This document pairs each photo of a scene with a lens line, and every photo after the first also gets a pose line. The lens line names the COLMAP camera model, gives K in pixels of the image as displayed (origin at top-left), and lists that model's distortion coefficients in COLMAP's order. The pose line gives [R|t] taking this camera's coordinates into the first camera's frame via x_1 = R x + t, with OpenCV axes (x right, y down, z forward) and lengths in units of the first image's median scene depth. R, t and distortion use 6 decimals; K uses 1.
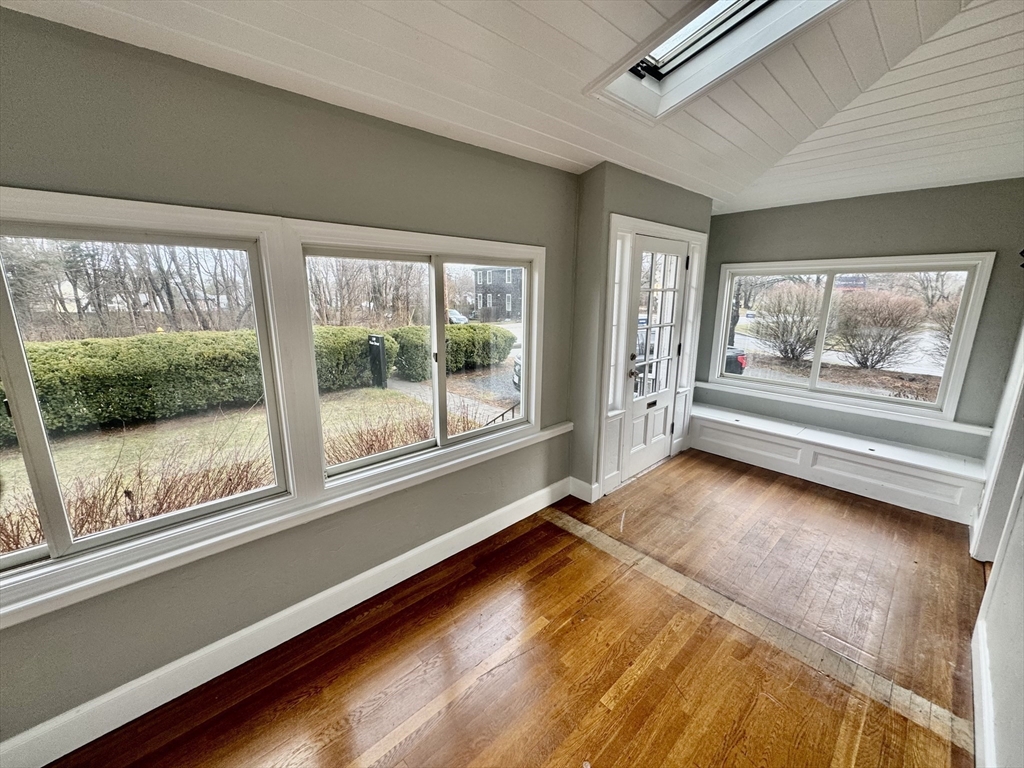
lens RADIAL K [[407.4, 0, 517.0], [0, 407.4, 385.6], [0, 0, 1]] dist [-0.004338, -0.000110]
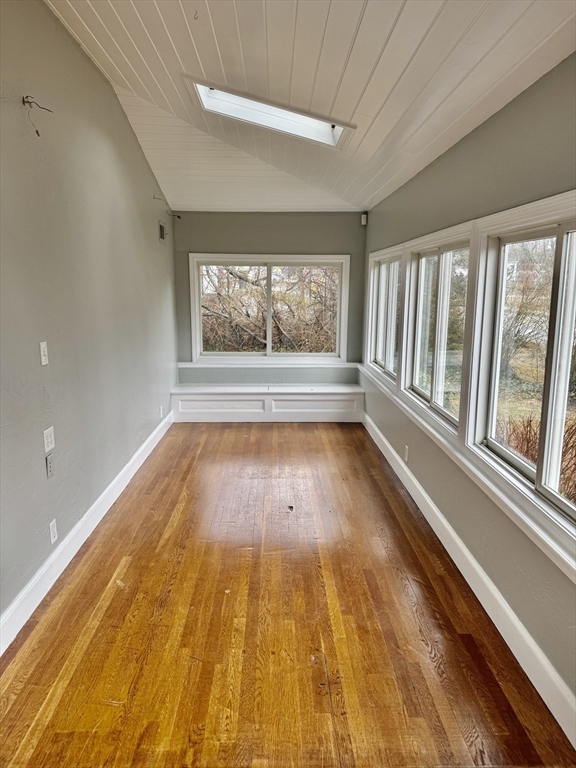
lens RADIAL K [[536.3, 0, 289.2], [0, 536.3, 382.8], [0, 0, 1]] dist [-0.000654, -0.001254]
pose [[-0.666211, 0.129506, -0.734433, 1.096395], [-0.169917, 0.932544, 0.318574, -0.363000], [0.726148, 0.337030, -0.599266, 1.667733]]
